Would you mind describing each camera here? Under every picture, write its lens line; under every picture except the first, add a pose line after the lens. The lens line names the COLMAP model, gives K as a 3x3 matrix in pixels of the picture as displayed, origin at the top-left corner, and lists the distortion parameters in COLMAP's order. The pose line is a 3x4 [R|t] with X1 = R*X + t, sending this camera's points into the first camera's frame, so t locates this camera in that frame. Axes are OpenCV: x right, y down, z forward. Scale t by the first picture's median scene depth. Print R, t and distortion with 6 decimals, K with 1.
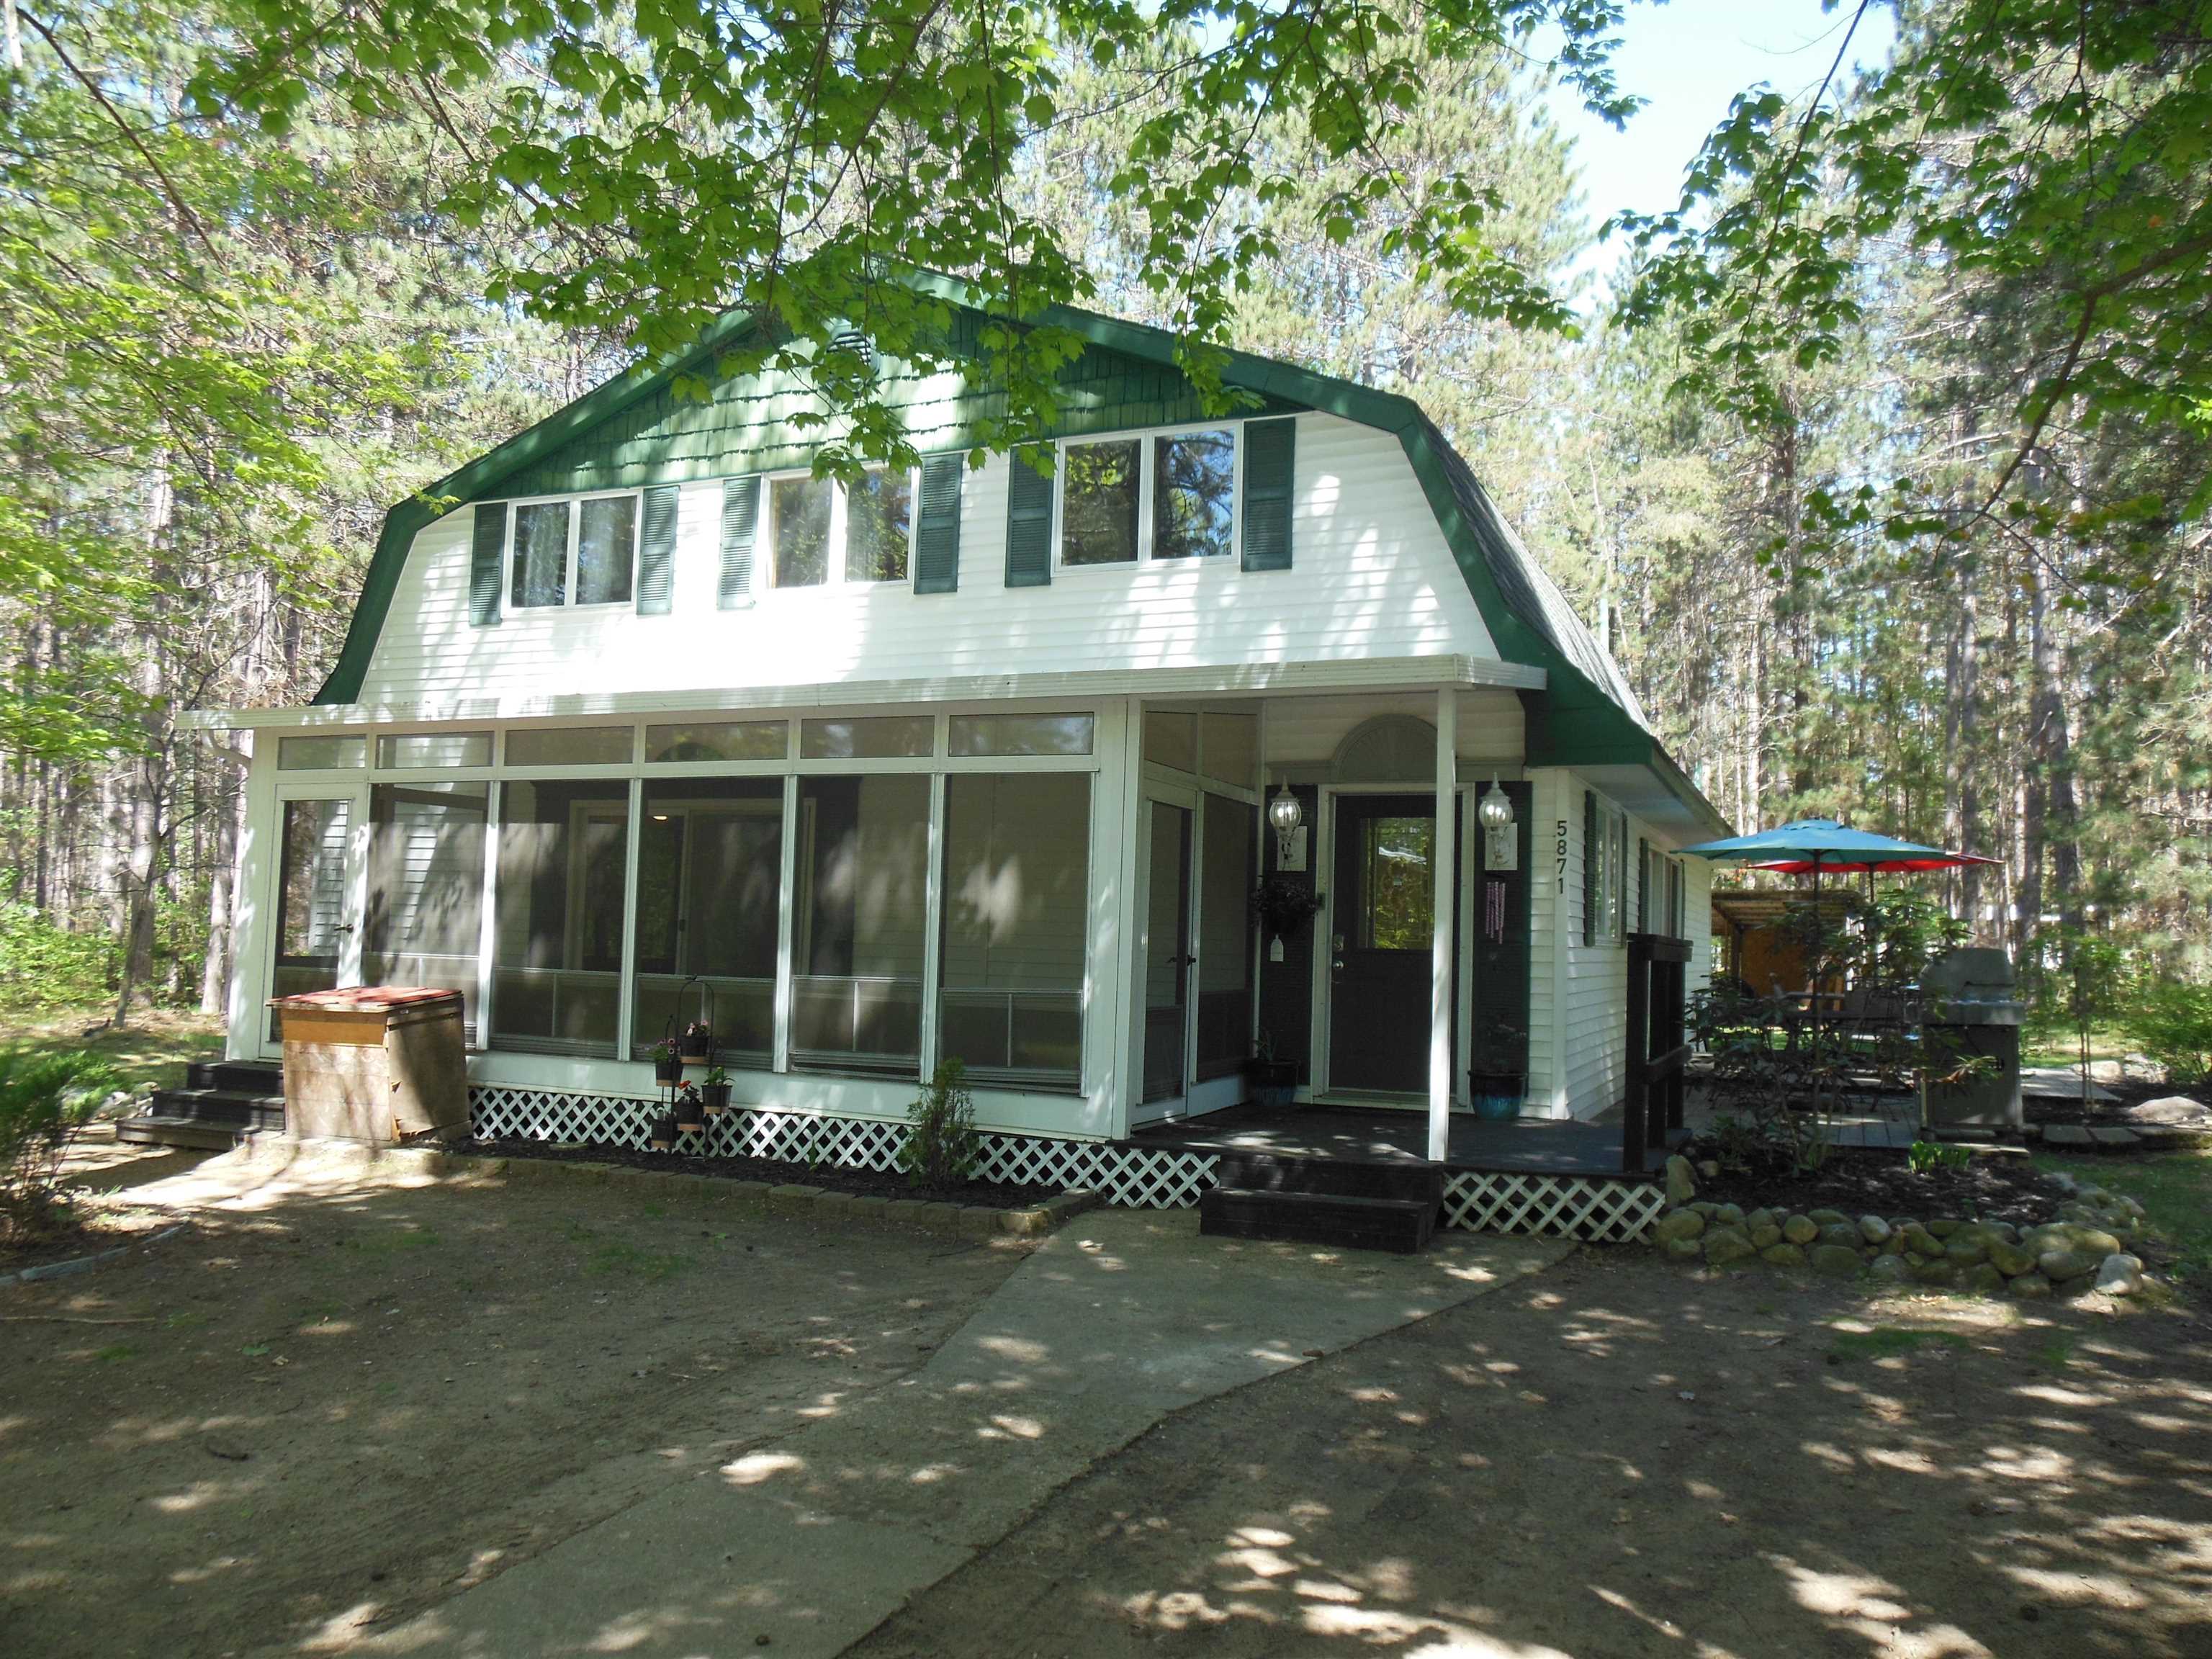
lens RADIAL K [[1665.3, 0, 1106.0], [0, 1665.3, 829.5], [0, 0, 1]] dist [0.000436, 0.003265]
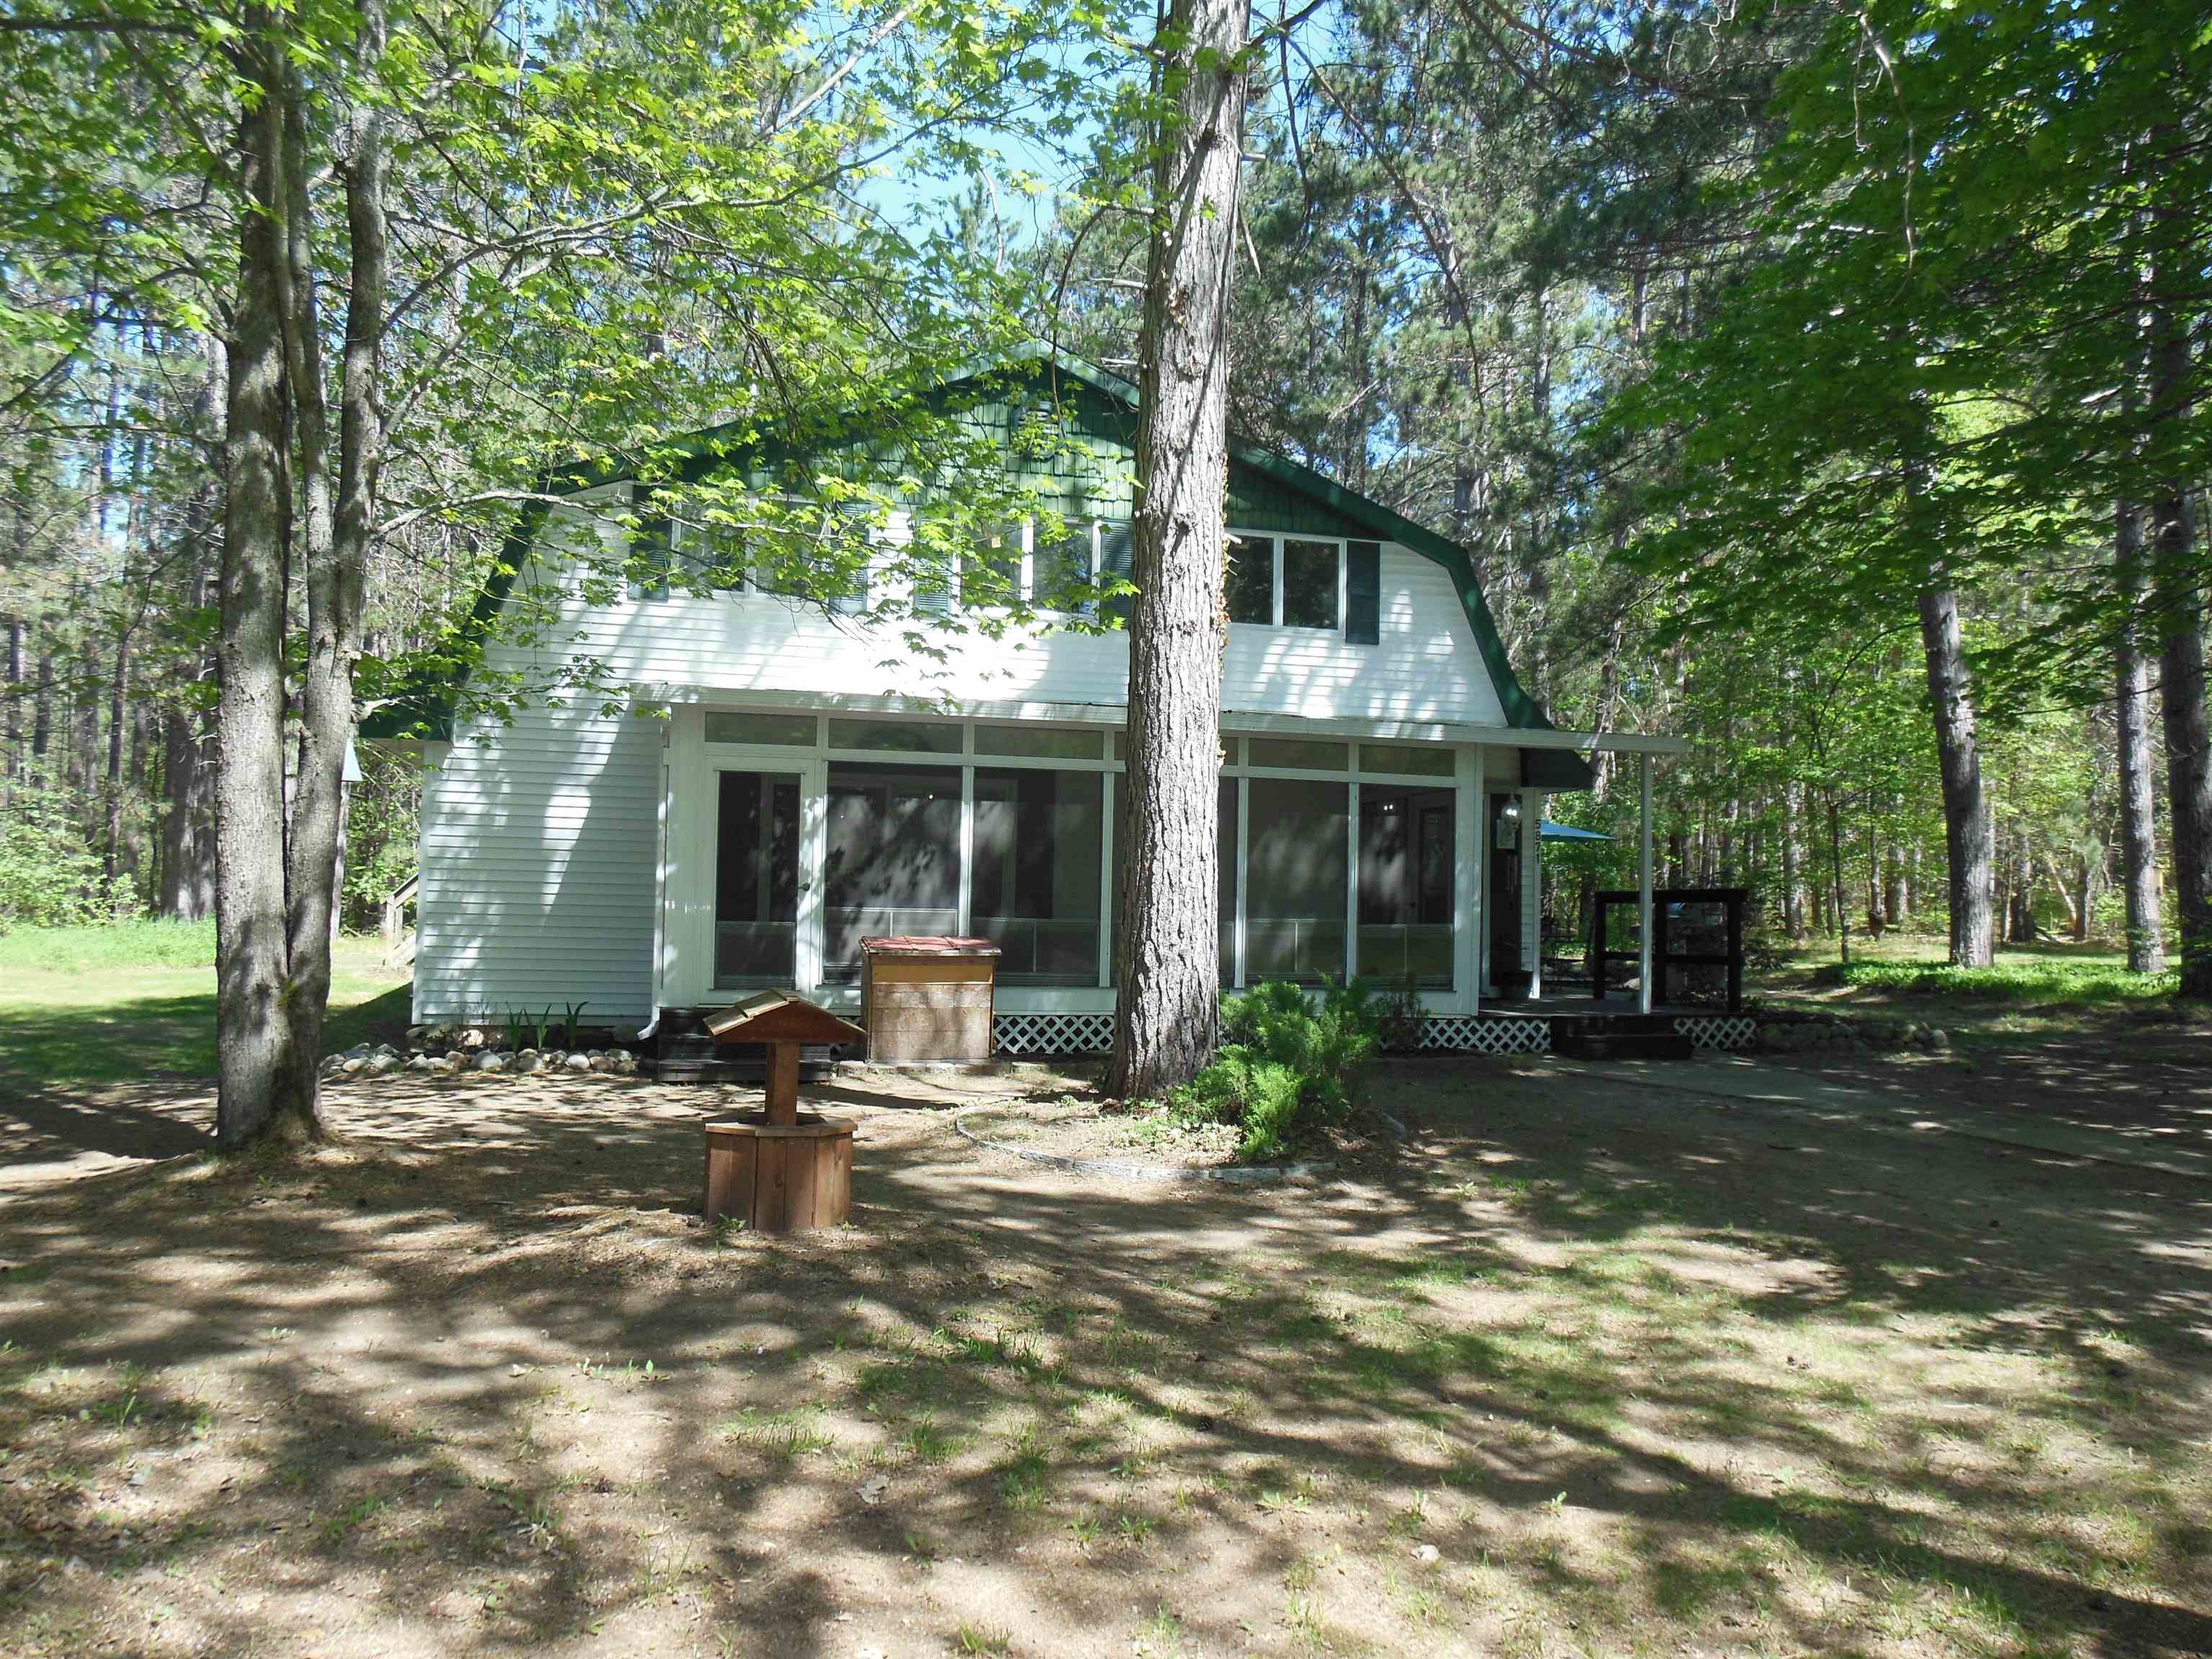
lens RADIAL K [[1665.3, 0, 1106.0], [0, 1665.3, 829.5], [0, 0, 1]] dist [0.000436, 0.003265]
pose [[0.779361, 0.018410, 0.626305, -1.011585], [-0.035418, 0.999264, 0.014699, -0.003879], [-0.625574, -0.033638, 0.779440, -0.020019]]
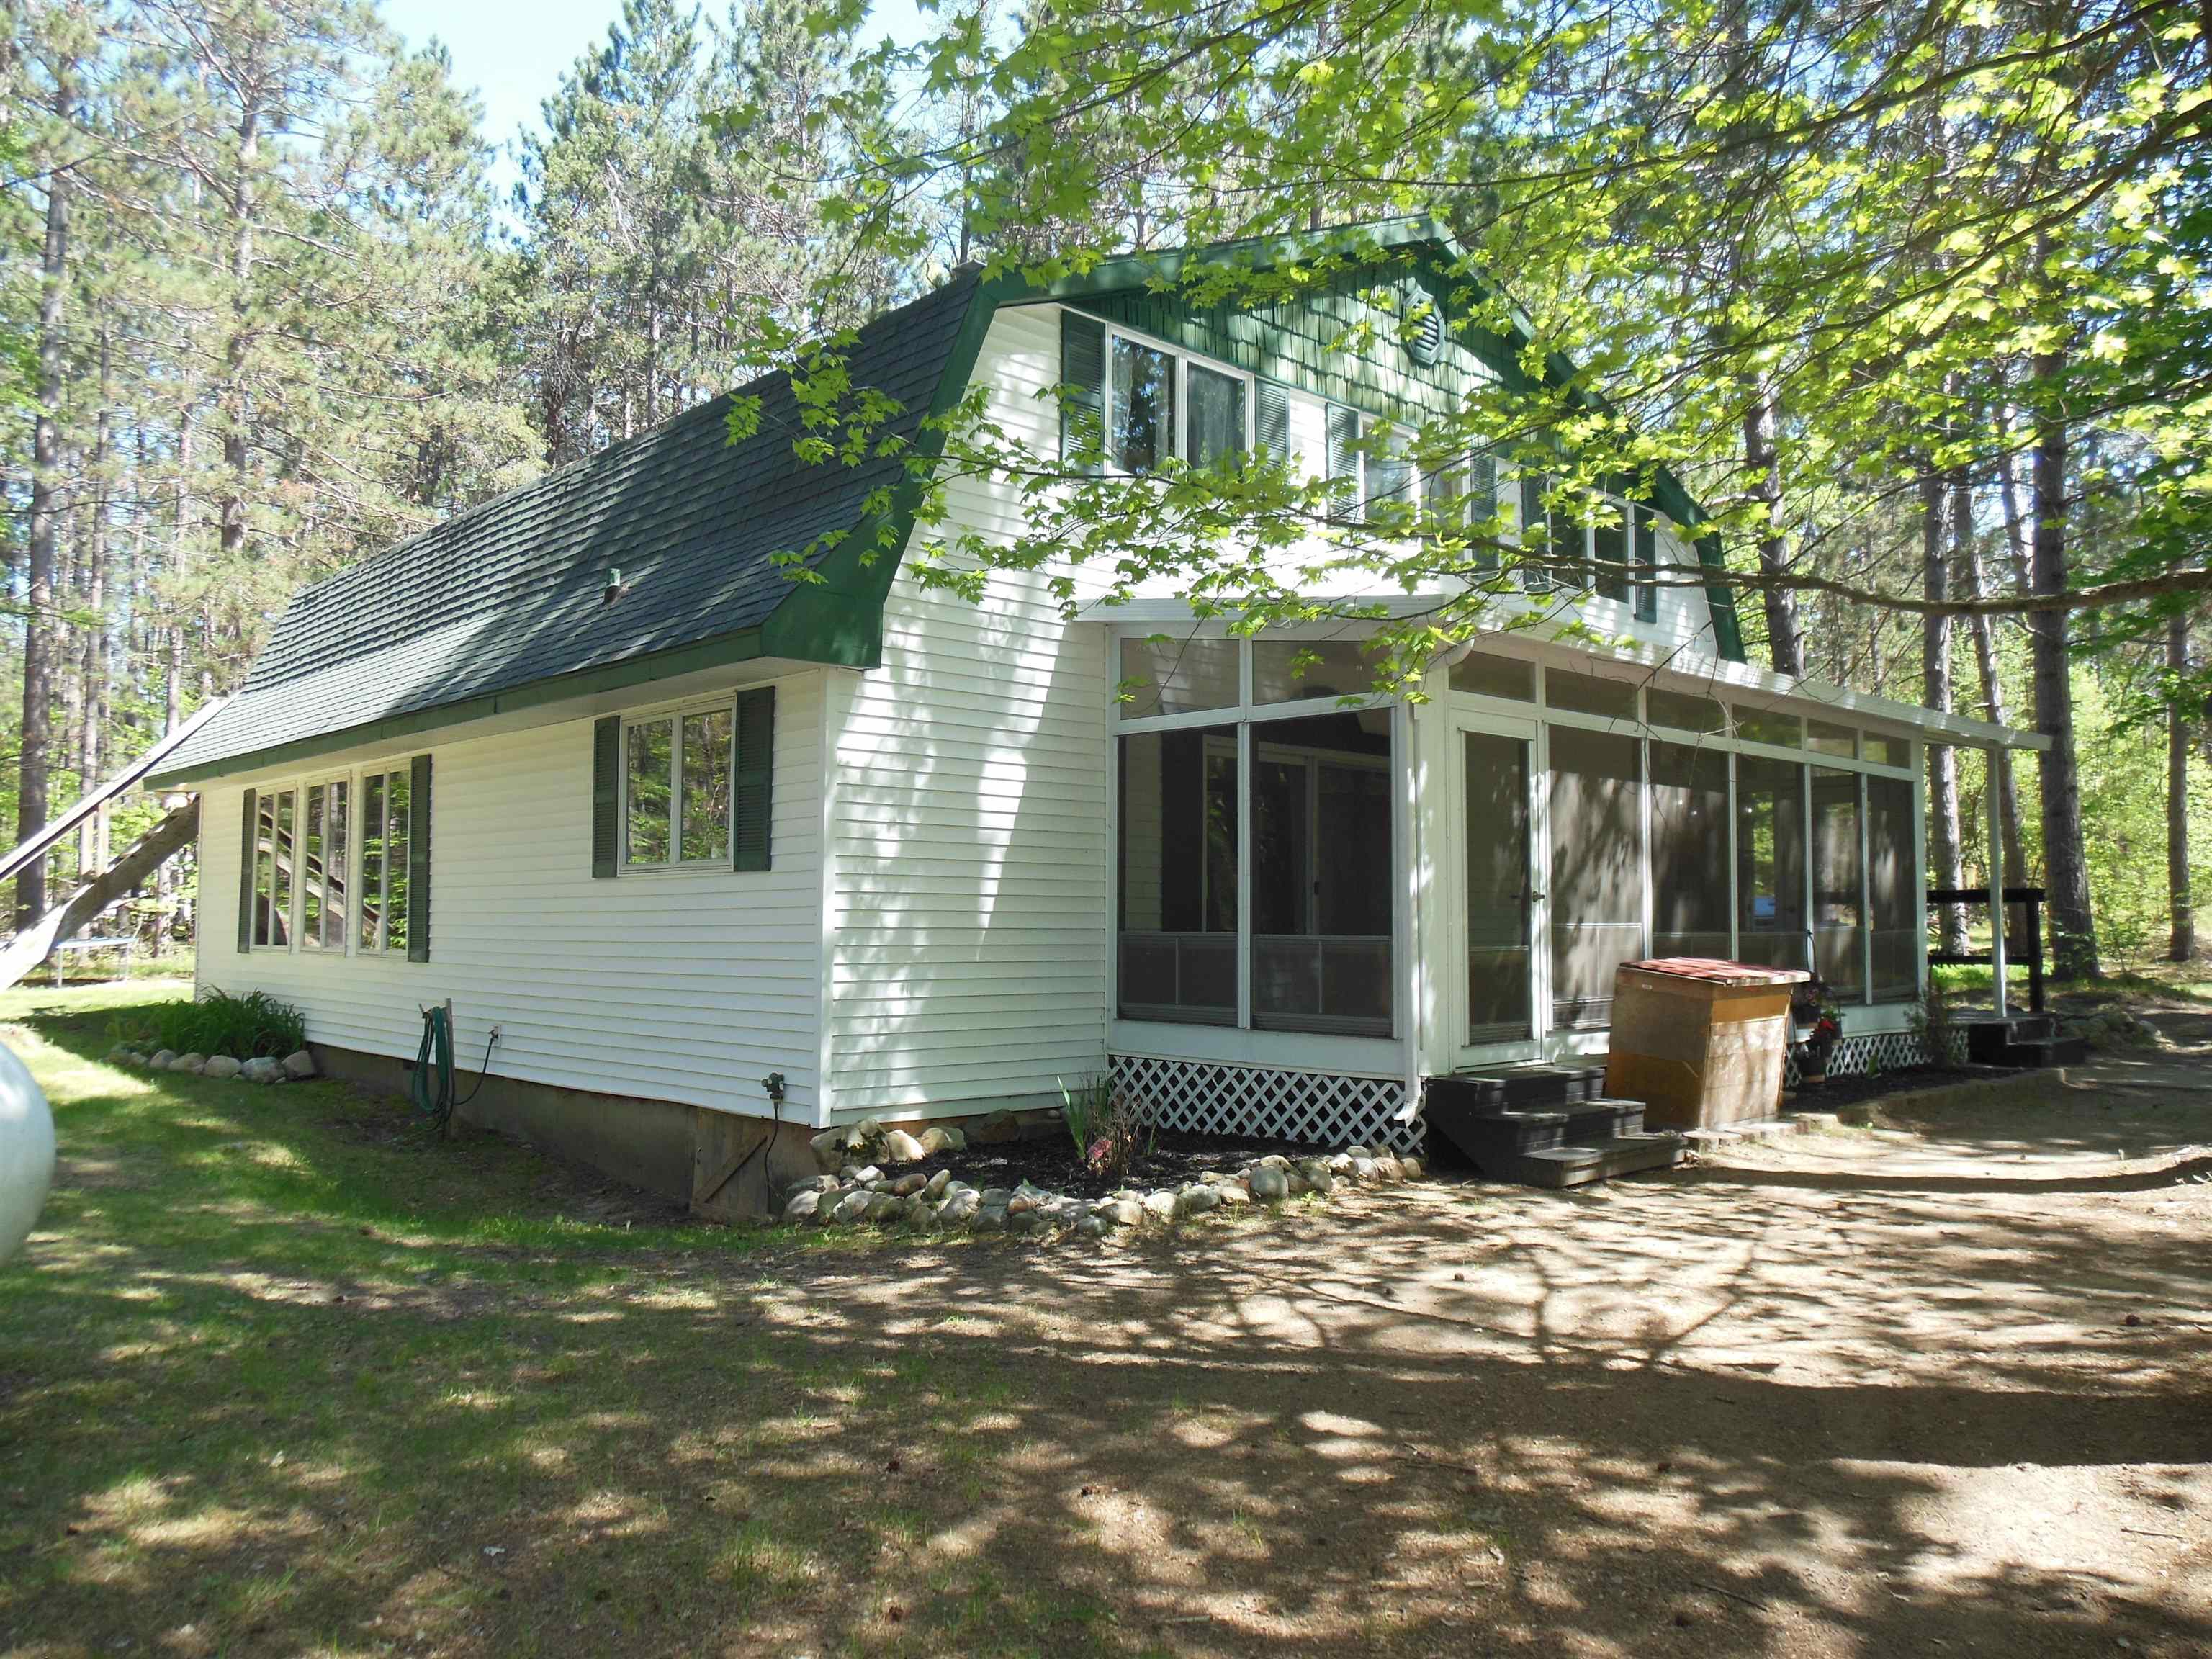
lens RADIAL K [[1665.3, 0, 1106.0], [0, 1665.3, 829.5], [0, 0, 1]] dist [0.000436, 0.003265]
pose [[0.384152, 0.027933, 0.922847, -1.297138], [-0.045159, 0.998914, -0.011438, 0.045764], [-0.922165, -0.037281, 0.384997, 0.880786]]
